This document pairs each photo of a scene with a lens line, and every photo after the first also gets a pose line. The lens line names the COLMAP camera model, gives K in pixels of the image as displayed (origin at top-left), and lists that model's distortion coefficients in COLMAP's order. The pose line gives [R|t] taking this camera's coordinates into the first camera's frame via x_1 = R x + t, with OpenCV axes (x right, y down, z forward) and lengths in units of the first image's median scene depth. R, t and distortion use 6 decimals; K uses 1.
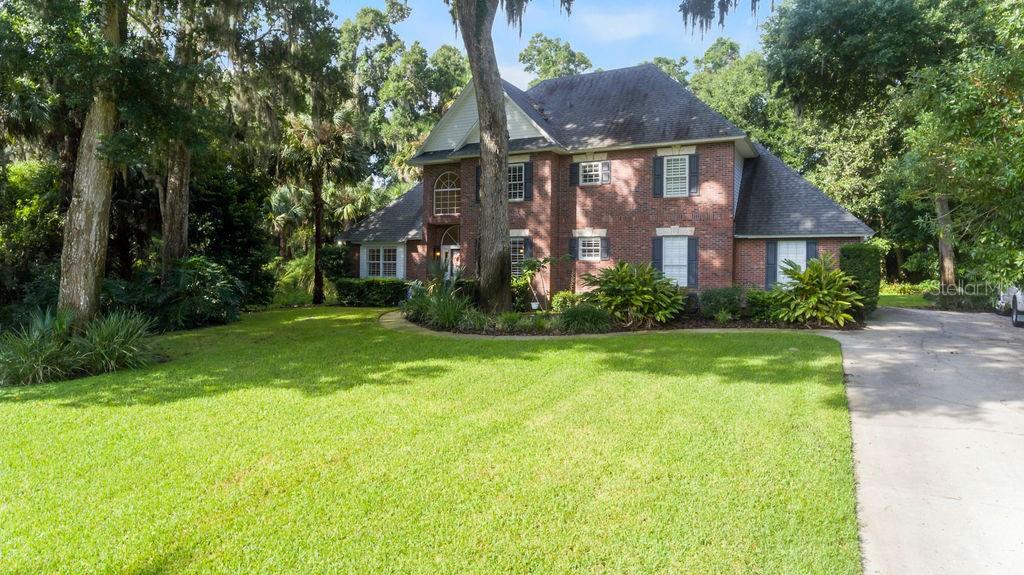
lens RADIAL K [[602.8, 0, 517.2], [0, 602.8, 268.4], [0, 0, 1]] dist [-0.001564, 0.000450]
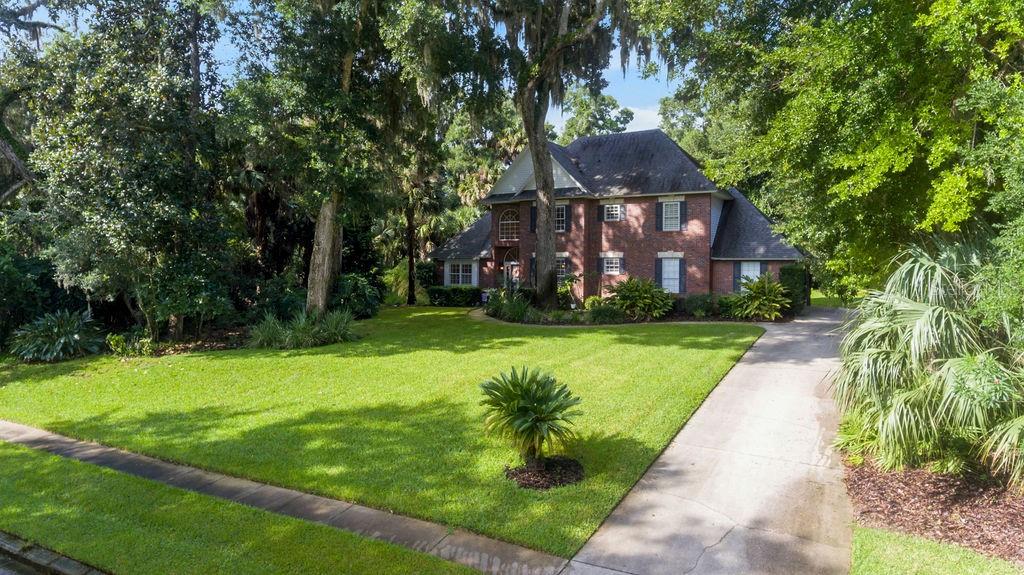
lens RADIAL K [[602.8, 0, 516.7], [0, 602.8, 267.7], [0, 0, 1]] dist [-0.001564, 0.000450]
pose [[0.998187, -0.001831, -0.060167, -0.017638], [0.001879, 0.999998, 0.000734, -0.030189], [0.060166, -0.000846, 0.998188, -0.436881]]
